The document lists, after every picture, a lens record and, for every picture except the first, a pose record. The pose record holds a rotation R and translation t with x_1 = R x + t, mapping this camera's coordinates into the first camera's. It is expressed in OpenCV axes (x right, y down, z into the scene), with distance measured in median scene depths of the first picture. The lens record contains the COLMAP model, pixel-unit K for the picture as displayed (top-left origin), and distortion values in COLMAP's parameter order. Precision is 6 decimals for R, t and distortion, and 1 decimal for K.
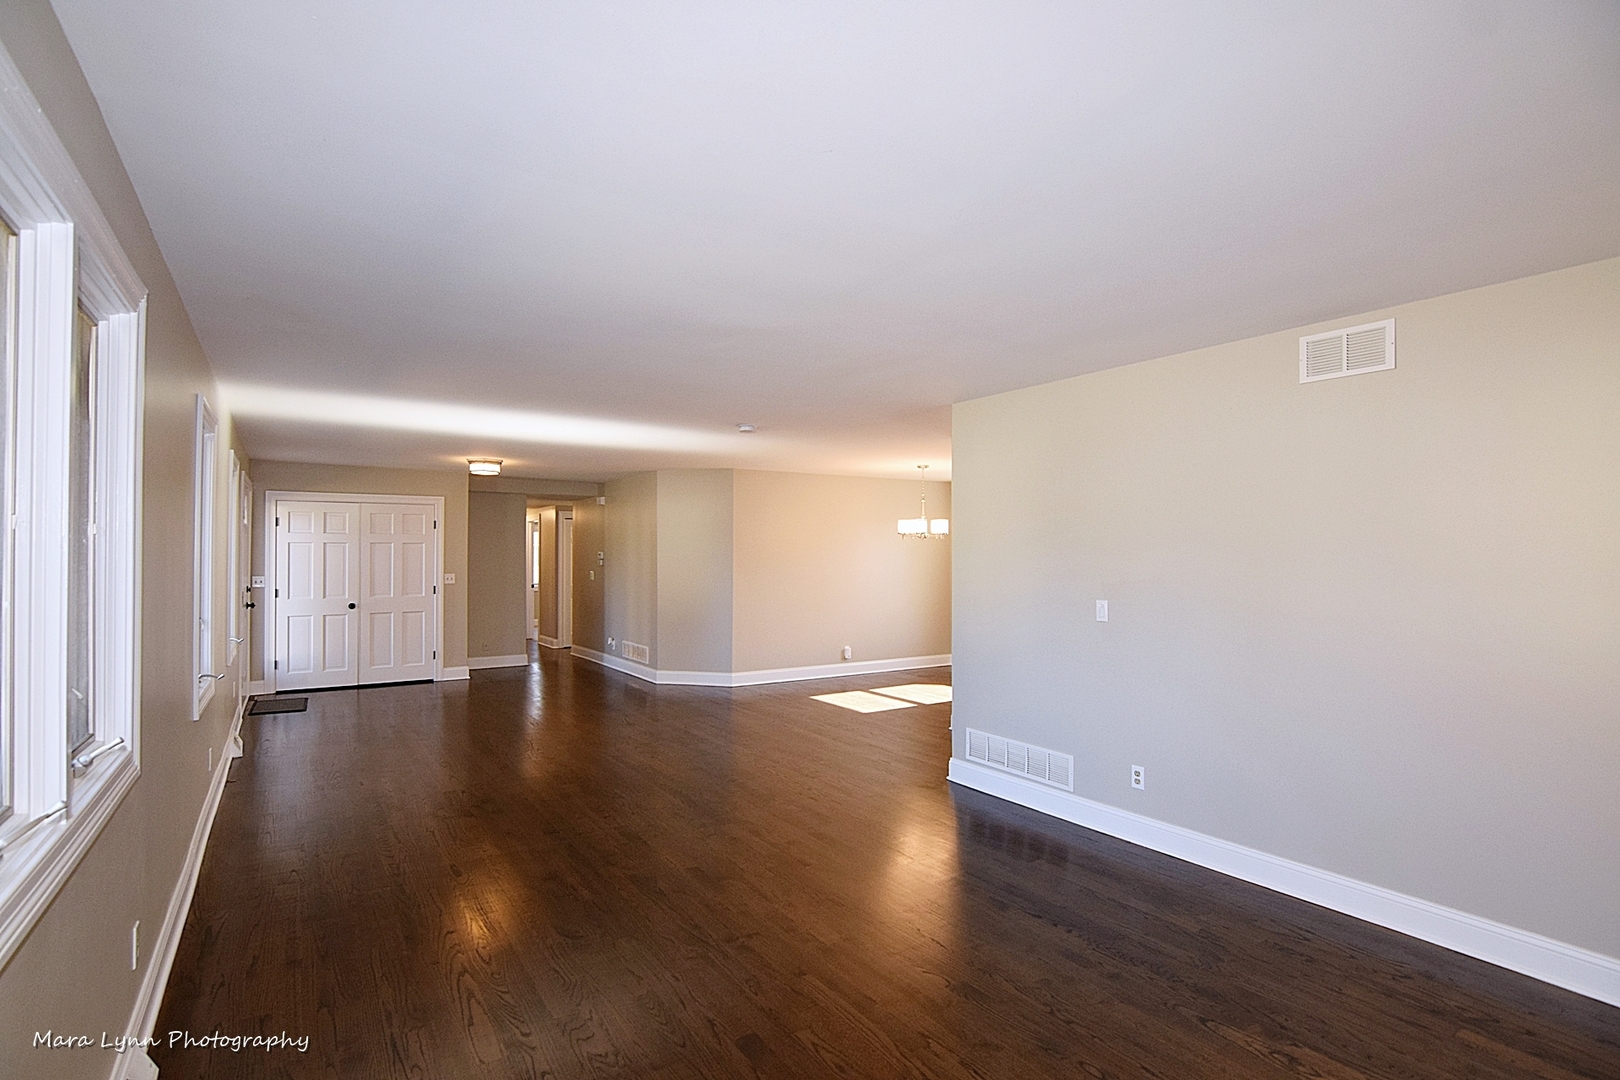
lens RADIAL K [[796.4, 0, 796.2], [0, 796.4, 542.0], [0, 0, 1]] dist [-0.029591, 0.009324]
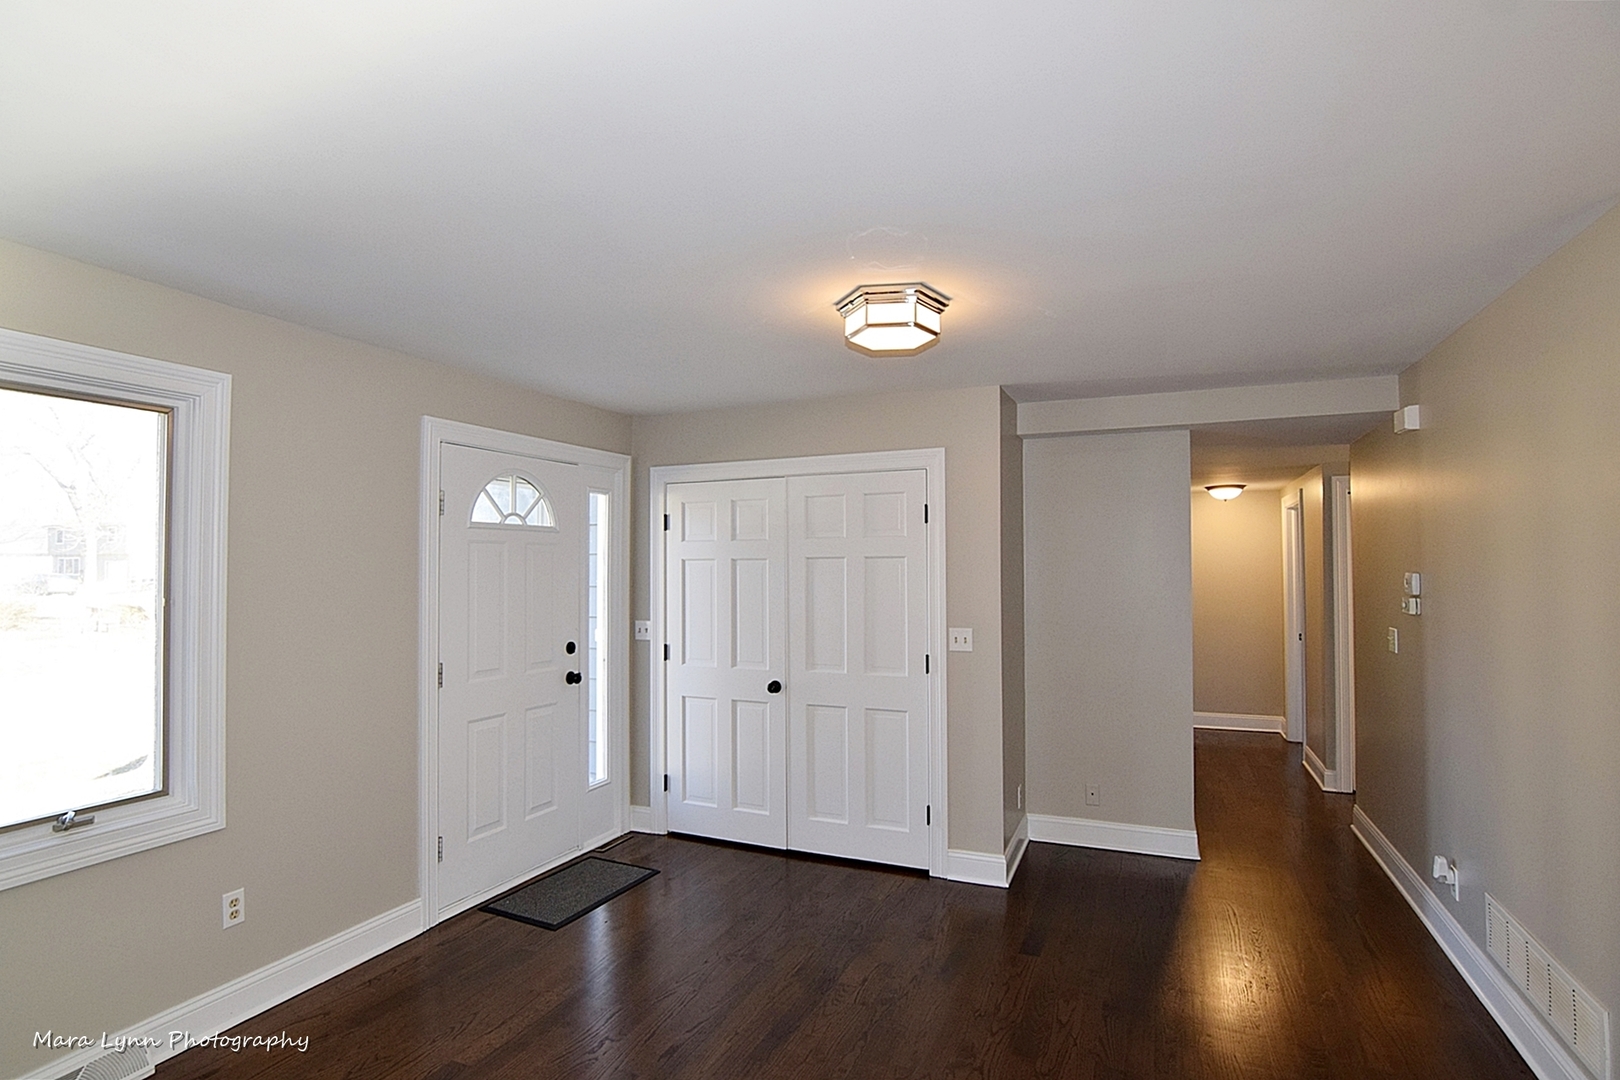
lens RADIAL K [[796.4, 0, 795.9], [0, 796.4, 545.5], [0, 0, 1]] dist [-0.029591, 0.009324]
pose [[0.542713, -0.025977, -0.839516, -0.134511], [0.015003, 0.999662, -0.021233, 0.003556], [0.839784, -0.001071, 0.542919, 0.744639]]
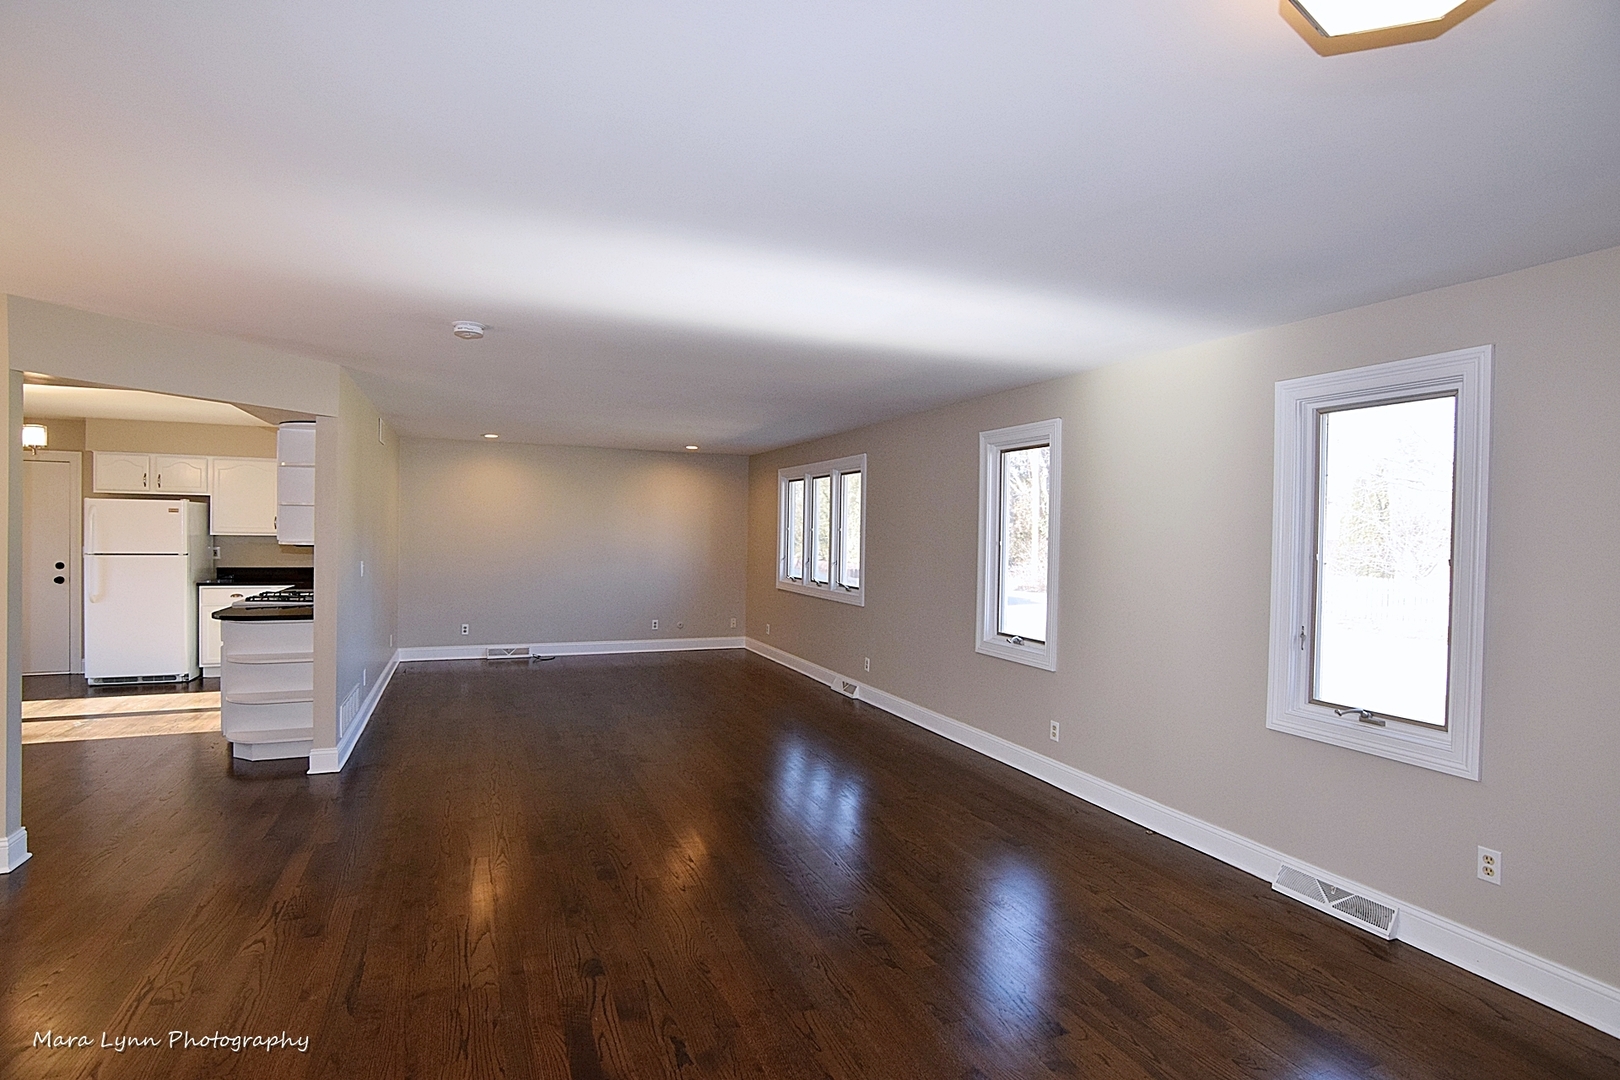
lens RADIAL K [[796.4, 0, 796.7], [0, 796.4, 545.6], [0, 0, 1]] dist [-0.029591, 0.009324]
pose [[-0.982840, -0.022689, 0.183061, -0.297723], [-0.022774, 0.999739, 0.001641, 0.013636], [-0.183050, -0.002556, -0.983100, 1.086447]]
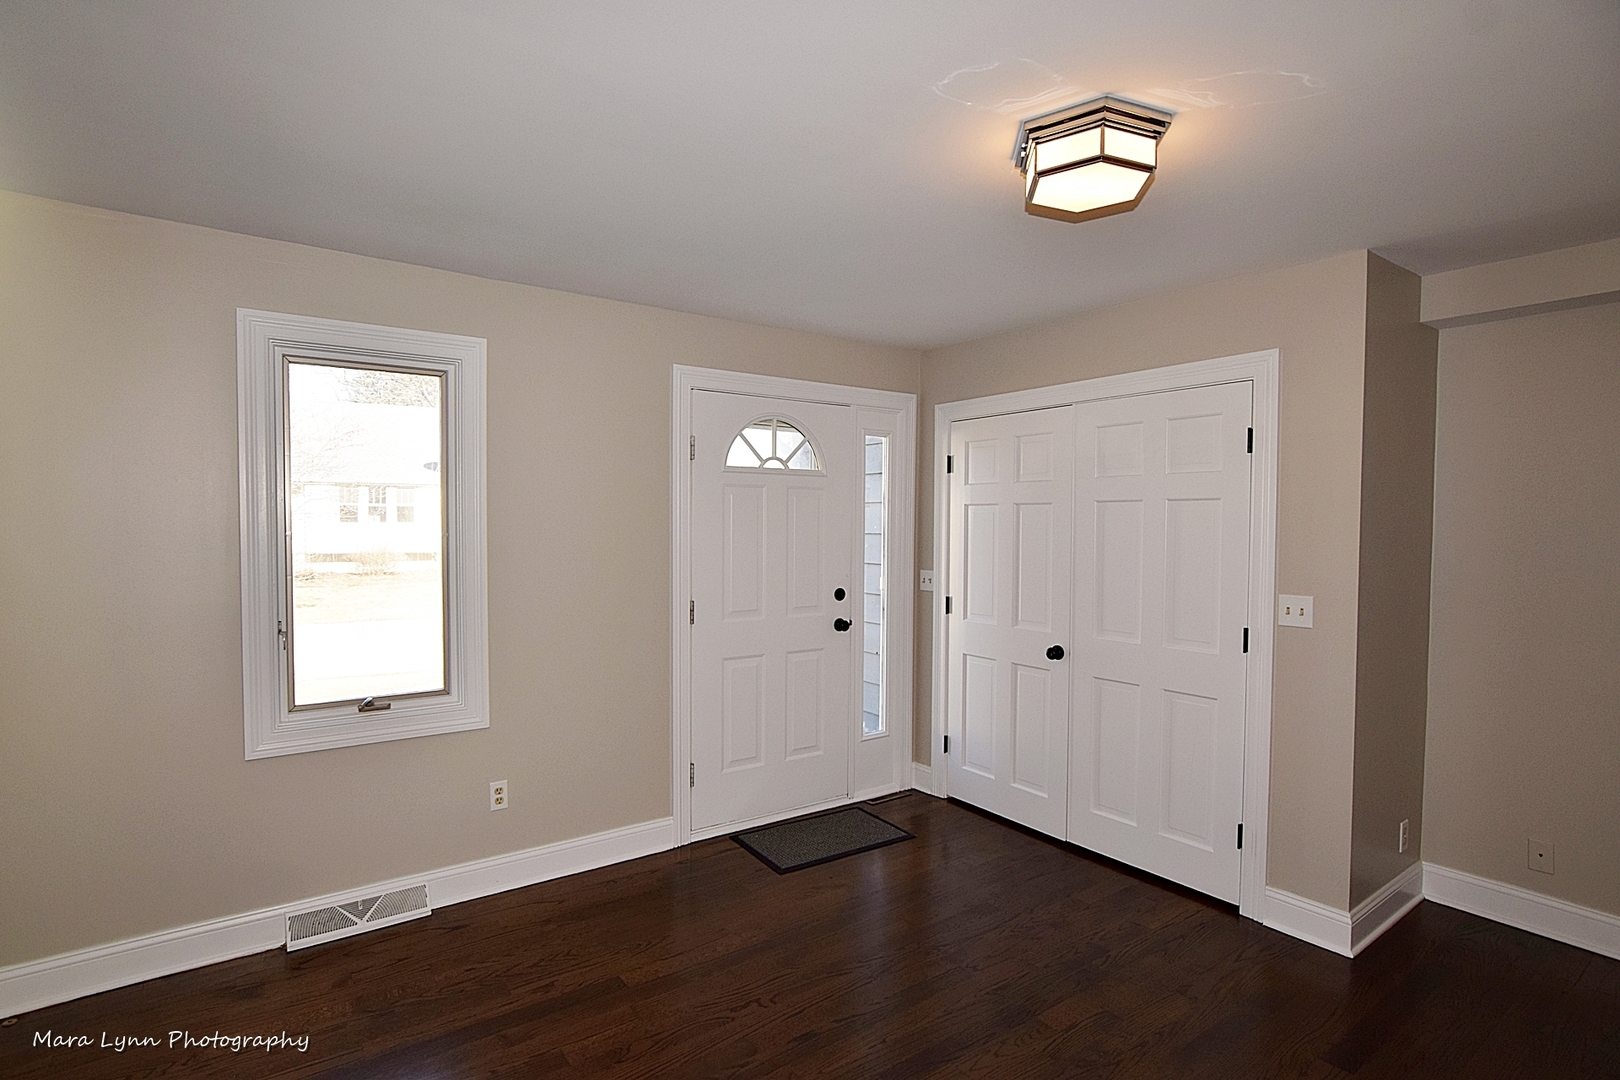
lens RADIAL K [[796.4, 0, 801.3], [0, 796.4, 551.4], [0, 0, 1]] dist [-0.029591, 0.009324]
pose [[0.043948, 0.036301, -0.998374, -0.147803], [0.008504, 0.999290, 0.036708, 0.010693], [0.998998, -0.010103, 0.043608, 0.851274]]
